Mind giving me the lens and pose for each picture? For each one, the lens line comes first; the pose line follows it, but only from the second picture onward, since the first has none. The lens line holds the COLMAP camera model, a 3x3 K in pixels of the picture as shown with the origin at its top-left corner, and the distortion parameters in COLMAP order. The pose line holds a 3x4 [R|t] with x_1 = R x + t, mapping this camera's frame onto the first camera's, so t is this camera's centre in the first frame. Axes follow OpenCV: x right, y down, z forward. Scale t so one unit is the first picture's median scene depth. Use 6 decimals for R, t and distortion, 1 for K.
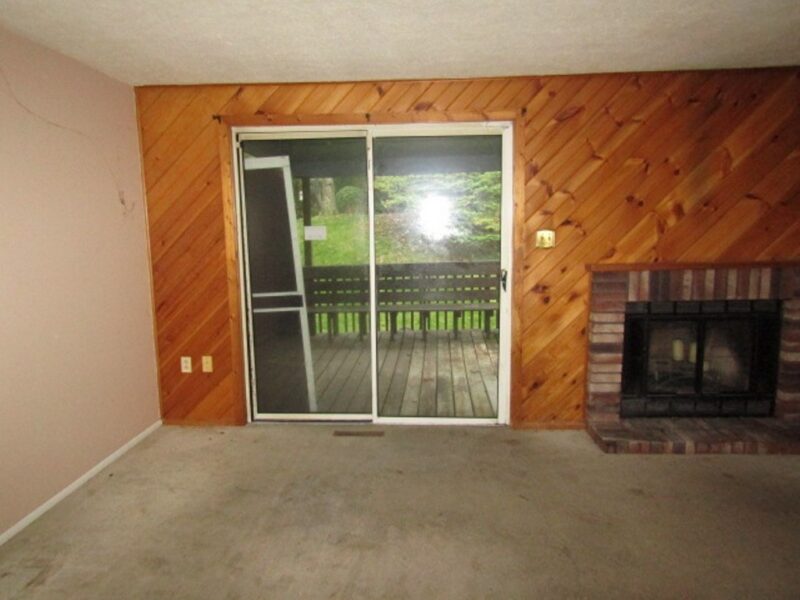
lens RADIAL K [[558.1, 0, 400.2], [0, 558.1, 304.7], [0, 0, 1]] dist [-0.015435, -0.000635]
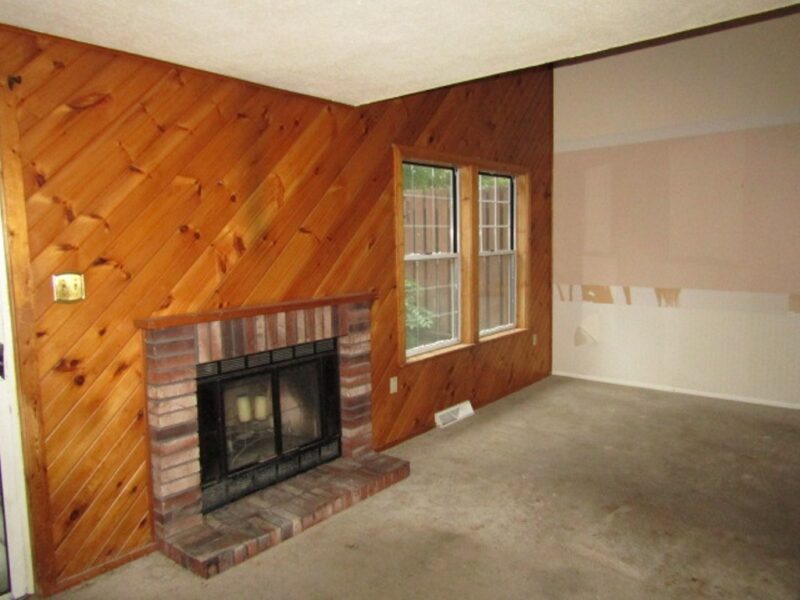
lens RADIAL K [[558.1, 0, 400.2], [0, 558.1, 304.7], [0, 0, 1]] dist [-0.015435, -0.000635]
pose [[0.591319, -0.076463, 0.802804, -0.030351], [0.127038, 0.991897, 0.000900, -0.050856], [-0.796368, 0.101455, 0.596242, 0.320163]]
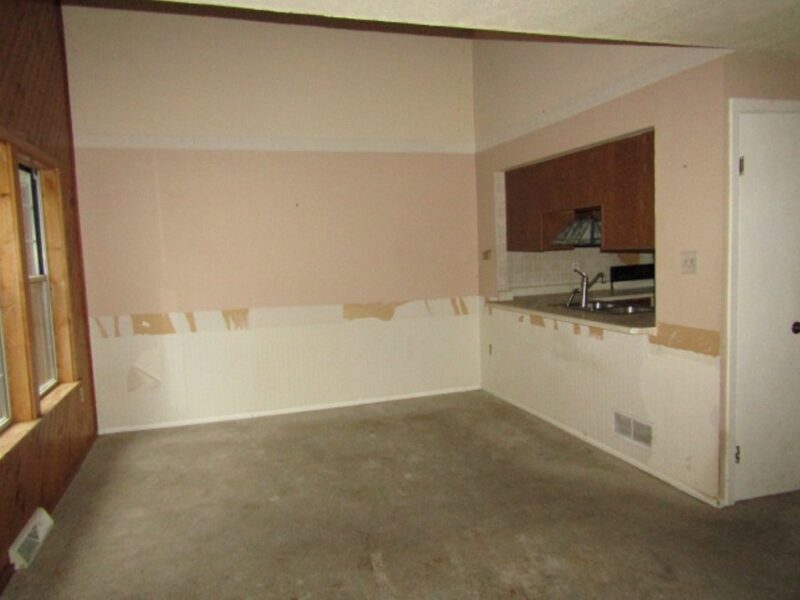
lens RADIAL K [[558.1, 0, 400.2], [0, 558.1, 304.7], [0, 0, 1]] dist [-0.015435, -0.000635]
pose [[-0.371793, -0.049819, 0.926978, 0.136625], [0.179982, 0.975743, 0.124628, -0.108947], [-0.910701, 0.213175, -0.353808, 0.720533]]
